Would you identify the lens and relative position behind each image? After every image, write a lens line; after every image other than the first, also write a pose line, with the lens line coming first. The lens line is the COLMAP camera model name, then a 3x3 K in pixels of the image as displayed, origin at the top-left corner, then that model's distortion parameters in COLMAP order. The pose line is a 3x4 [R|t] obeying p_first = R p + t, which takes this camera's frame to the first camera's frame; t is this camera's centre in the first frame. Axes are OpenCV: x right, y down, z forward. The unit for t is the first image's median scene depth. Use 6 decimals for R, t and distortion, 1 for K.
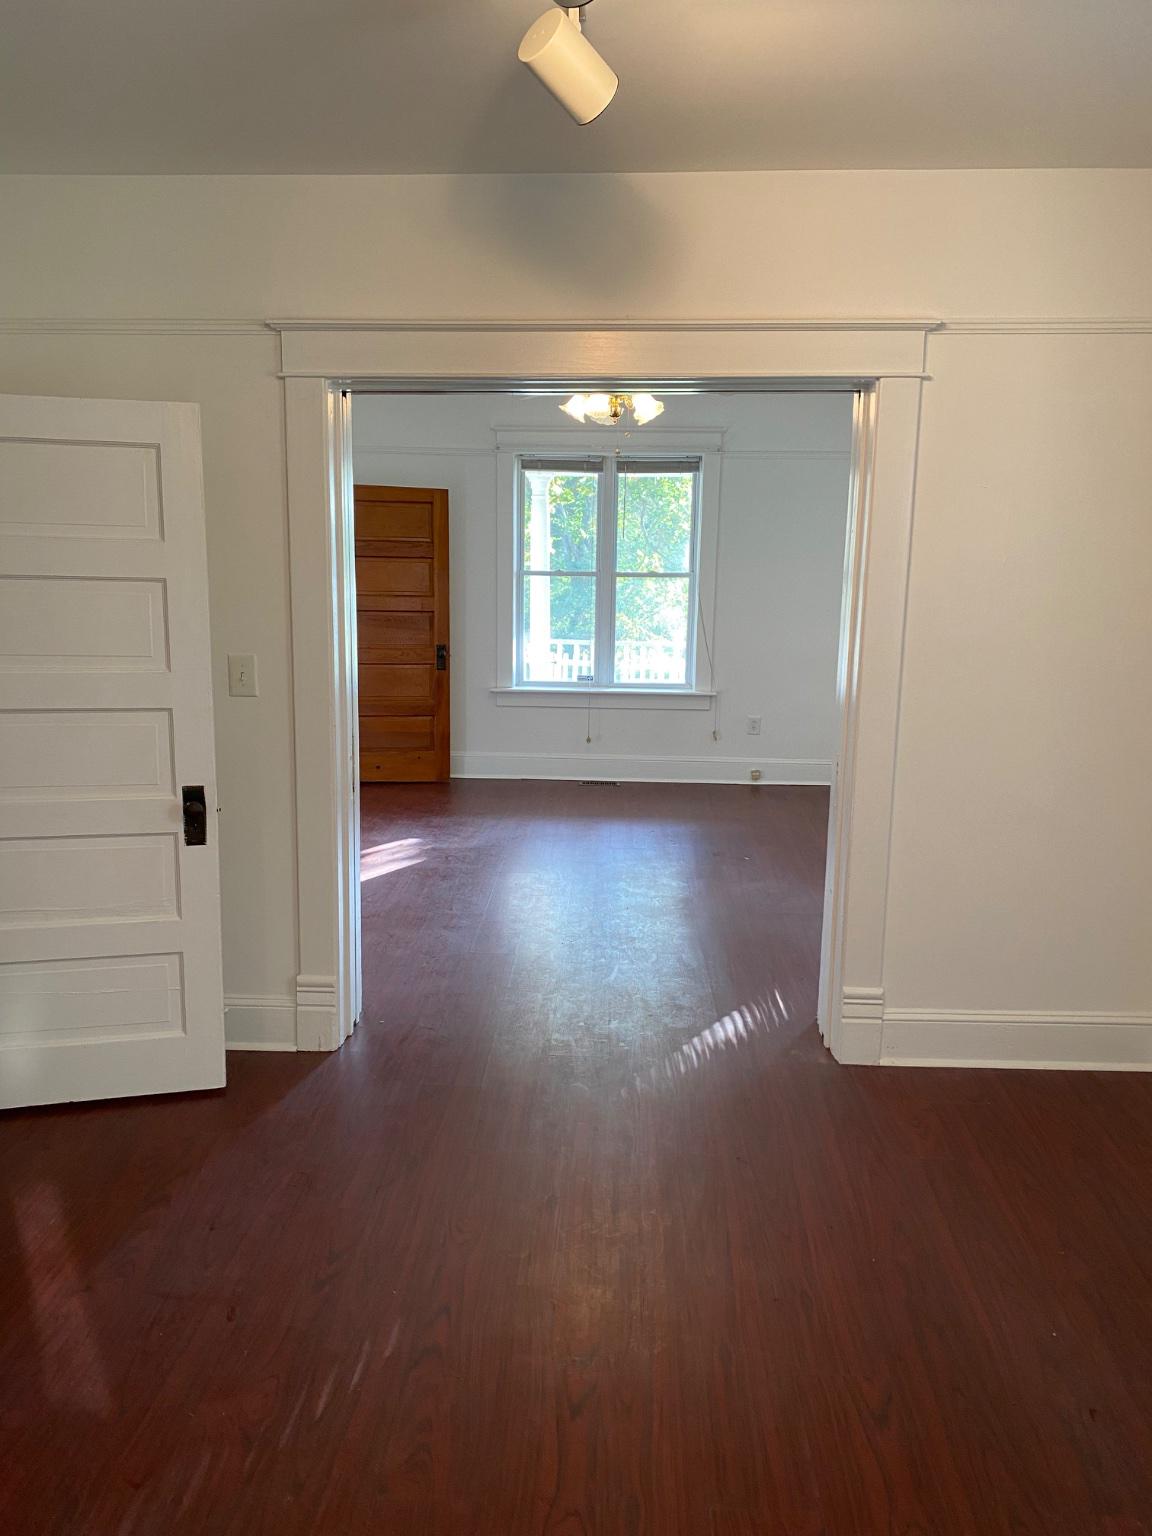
lens RADIAL K [[1173.6, 0, 573.2], [0, 1173.6, 765.3], [0, 0, 1]] dist [0.041242, -0.043831]
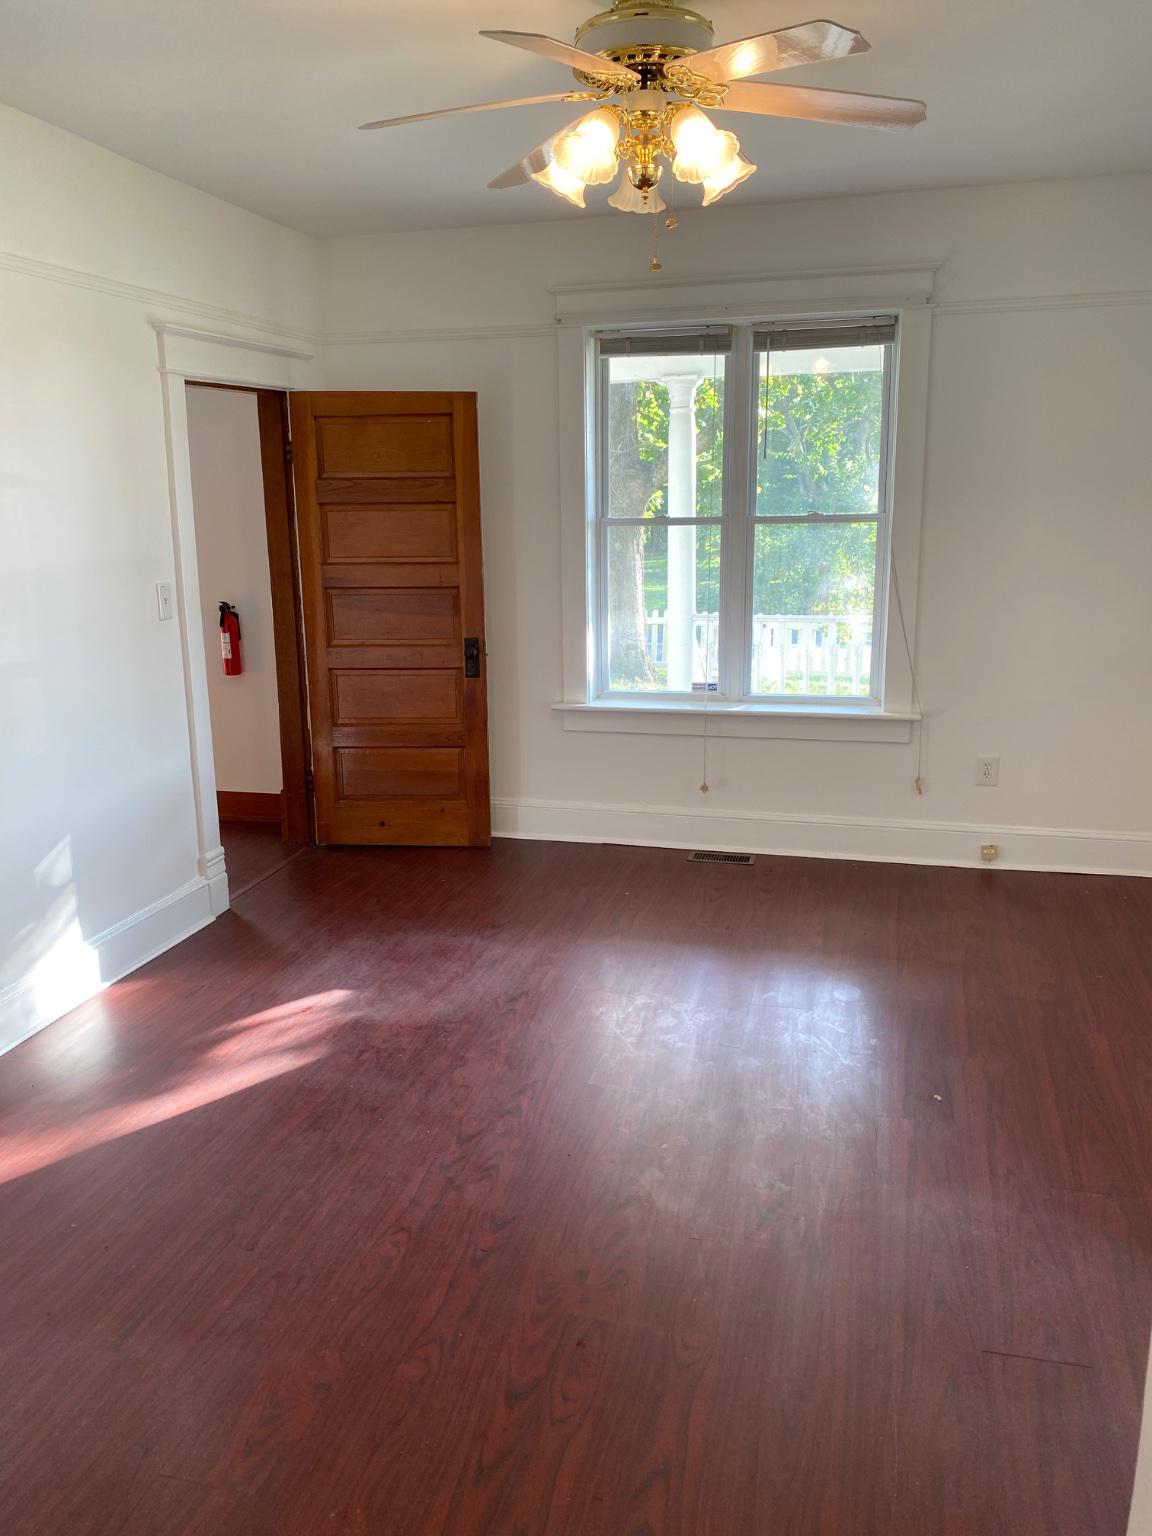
lens RADIAL K [[1173.6, 0, 570.1], [0, 1173.6, 739.8], [0, 0, 1]] dist [0.041242, -0.043831]
pose [[0.975100, 0.015852, -0.221197, 0.082651], [-0.010468, 0.999620, 0.025493, -0.063973], [0.221517, -0.022542, 0.974896, 0.384775]]
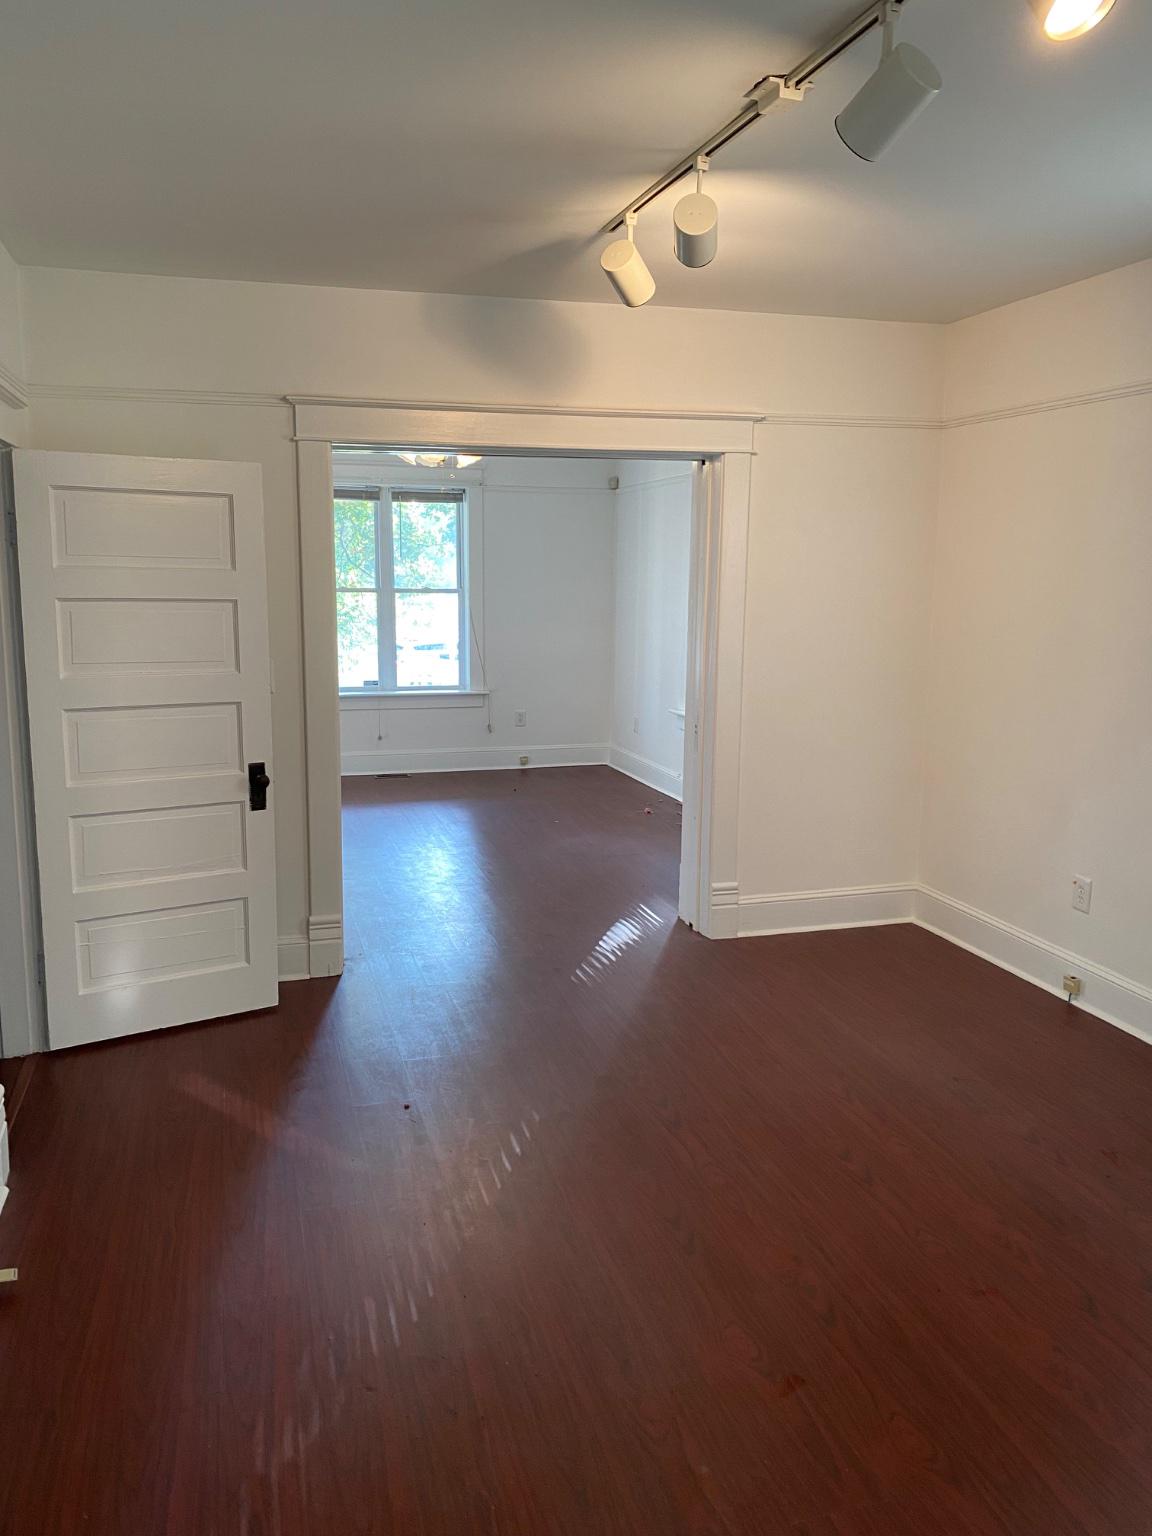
lens RADIAL K [[1173.6, 0, 579.2], [0, 1173.6, 768.0], [0, 0, 1]] dist [0.041242, -0.043831]
pose [[0.946567, -0.062524, 0.316388, -0.168331], [0.065653, 0.997842, 0.000773, 0.019062], [-0.315754, 0.020040, 0.948630, -0.130958]]
